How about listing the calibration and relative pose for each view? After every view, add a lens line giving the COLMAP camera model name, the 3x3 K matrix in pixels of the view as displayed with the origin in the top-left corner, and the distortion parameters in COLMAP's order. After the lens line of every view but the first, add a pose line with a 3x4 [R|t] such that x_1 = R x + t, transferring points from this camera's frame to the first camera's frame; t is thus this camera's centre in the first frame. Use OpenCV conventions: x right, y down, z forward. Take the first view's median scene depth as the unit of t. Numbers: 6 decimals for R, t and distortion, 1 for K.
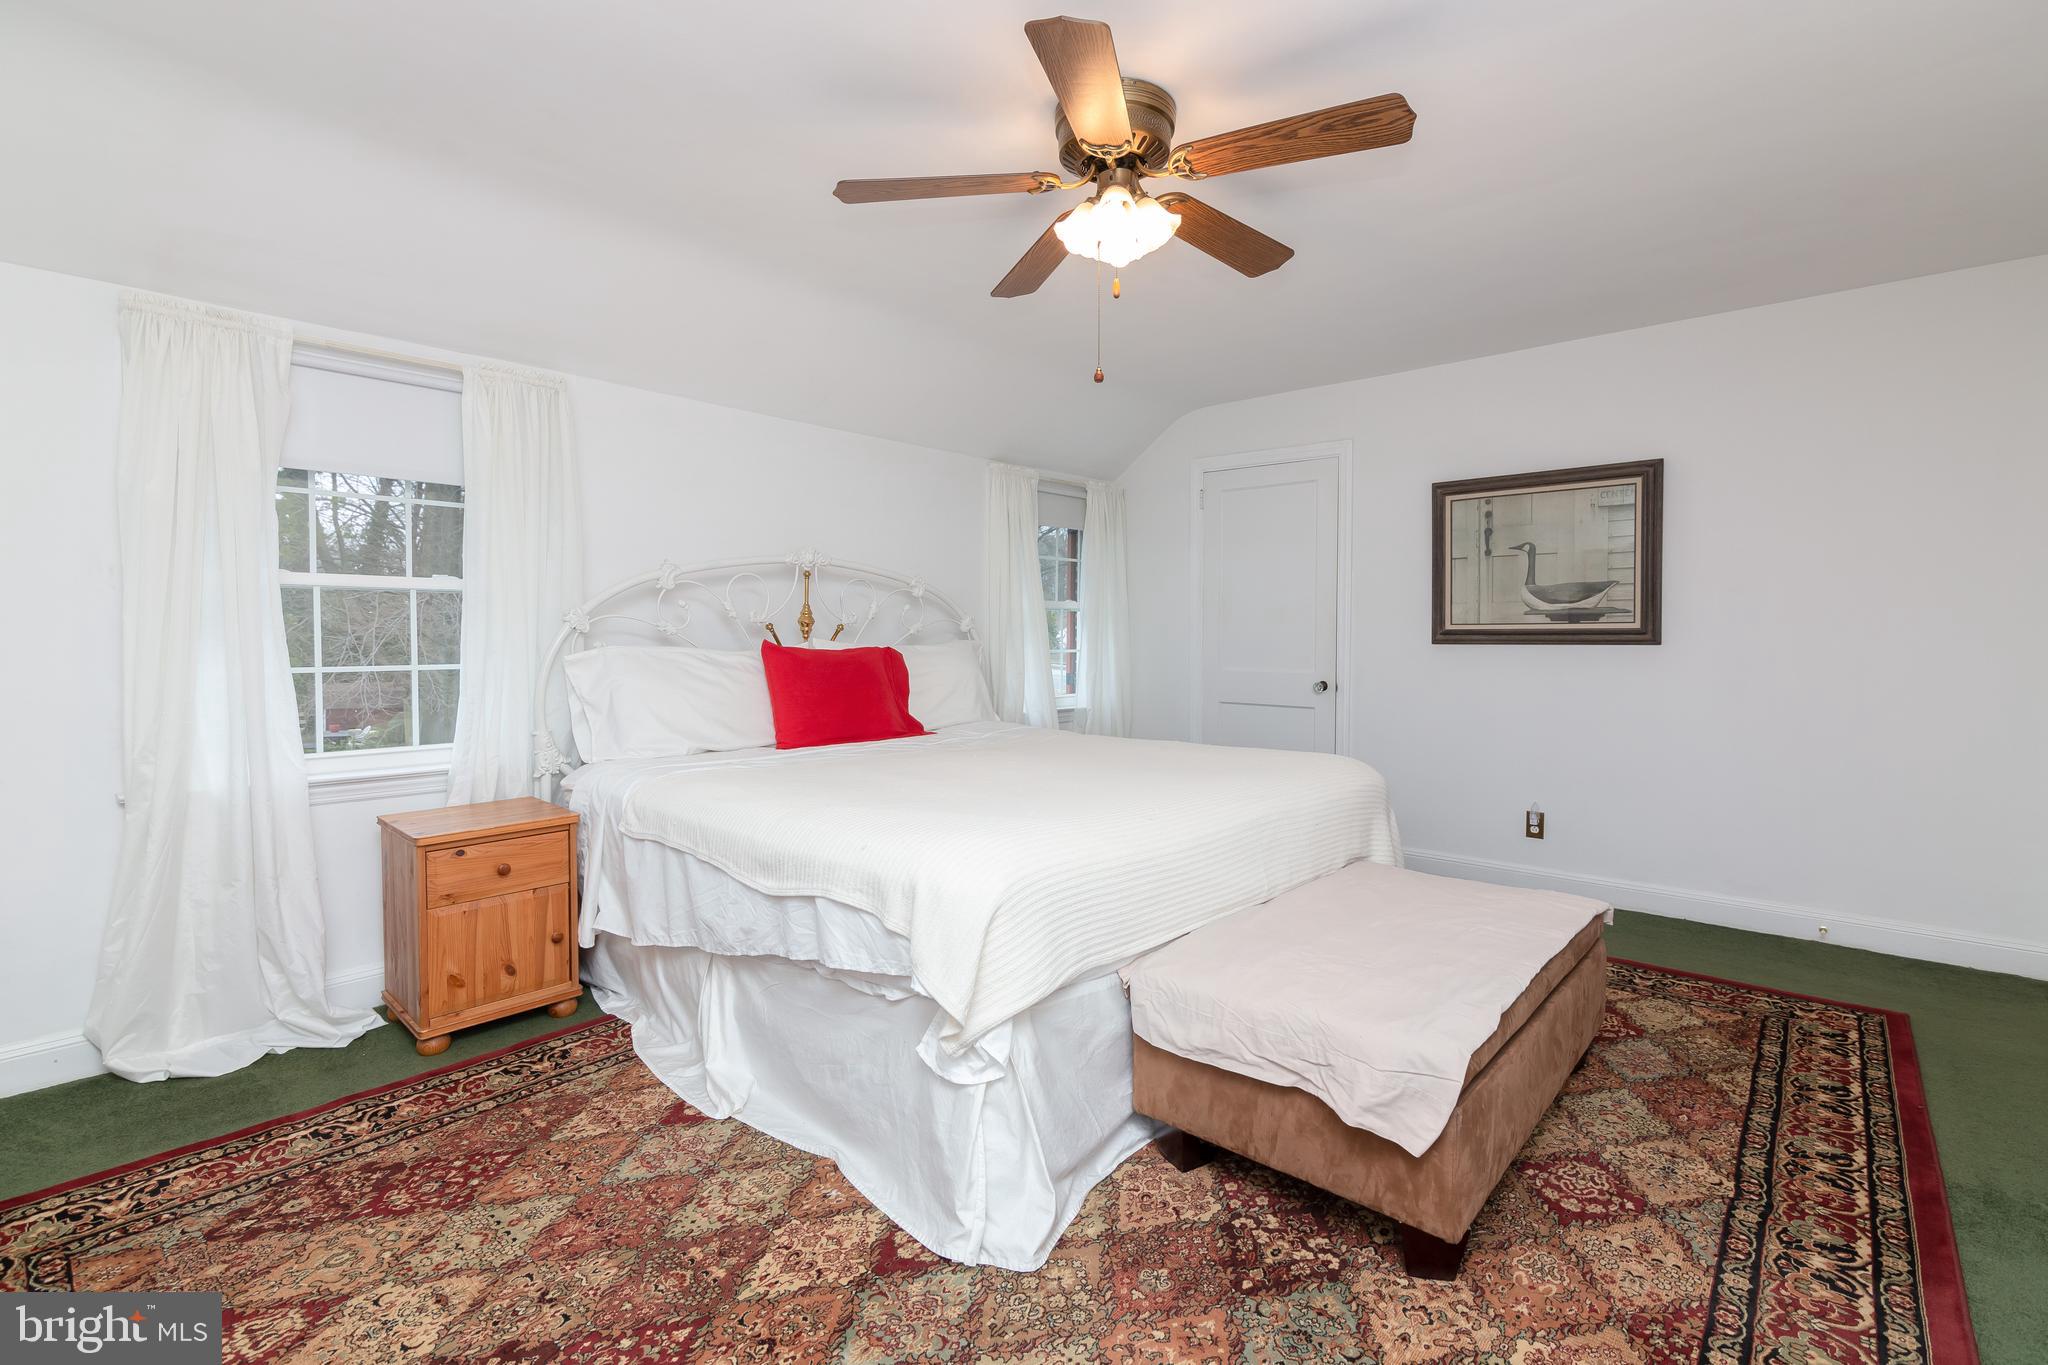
lens RADIAL K [[946.8, 0, 1007.3], [0, 946.8, 676.2], [0, 0, 1]] dist [0.000371, 0.000272]
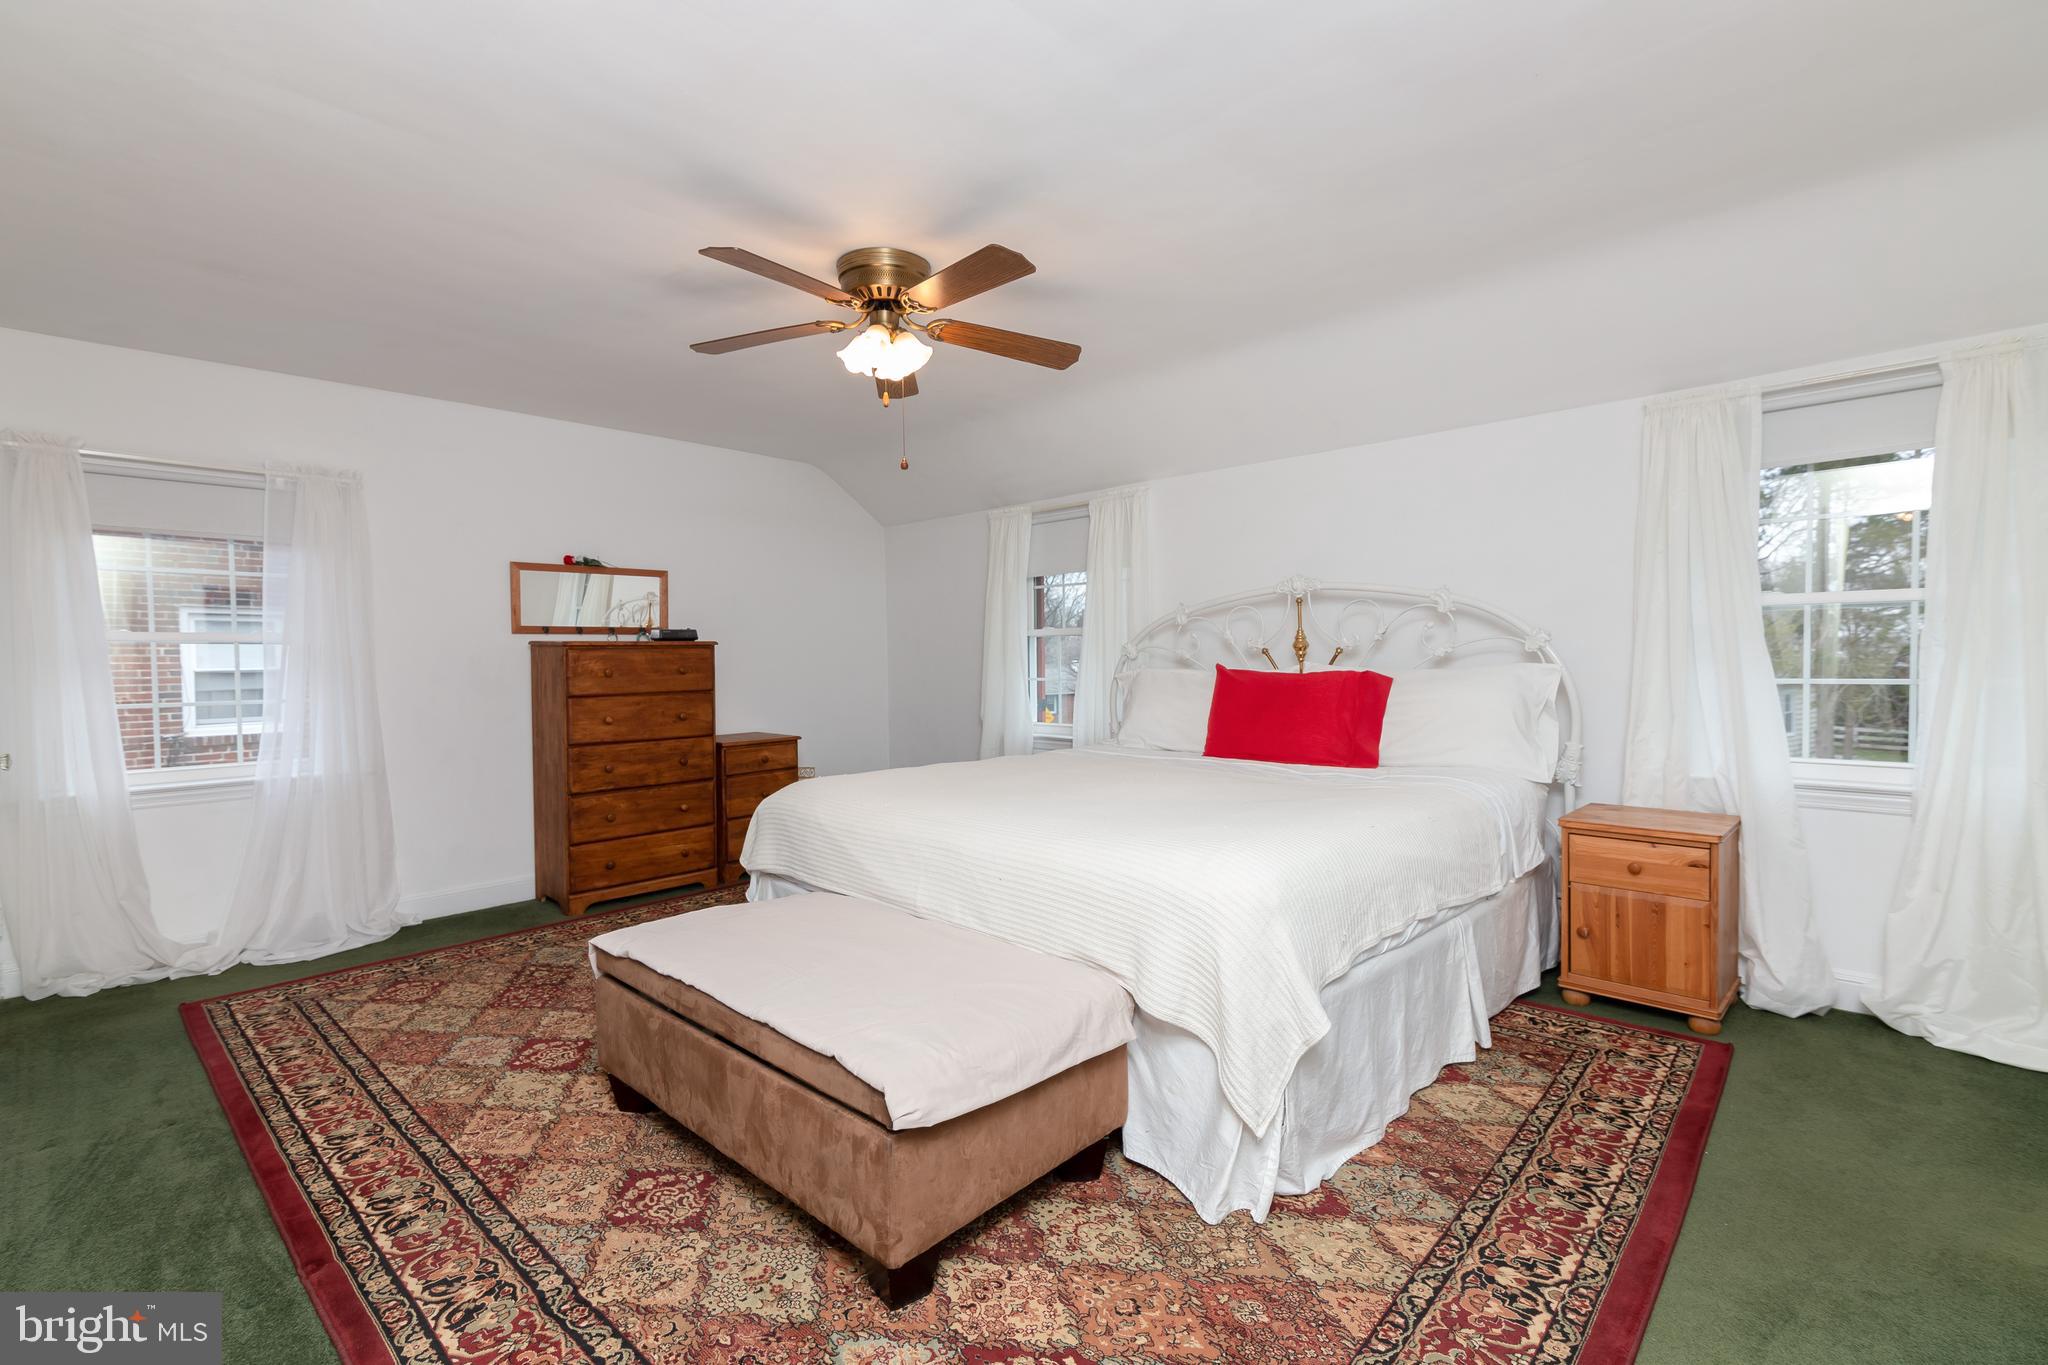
lens RADIAL K [[912.6, 0, 1024.0], [0, 912.6, 682.5], [0, 0, 1]] dist [0.002997, 0.000411]
pose [[-0.017931, 0.024710, -0.999534, 1.702296], [-0.033780, 0.999109, 0.025306, -0.068355], [0.999268, 0.034218, -0.017080, 1.496538]]
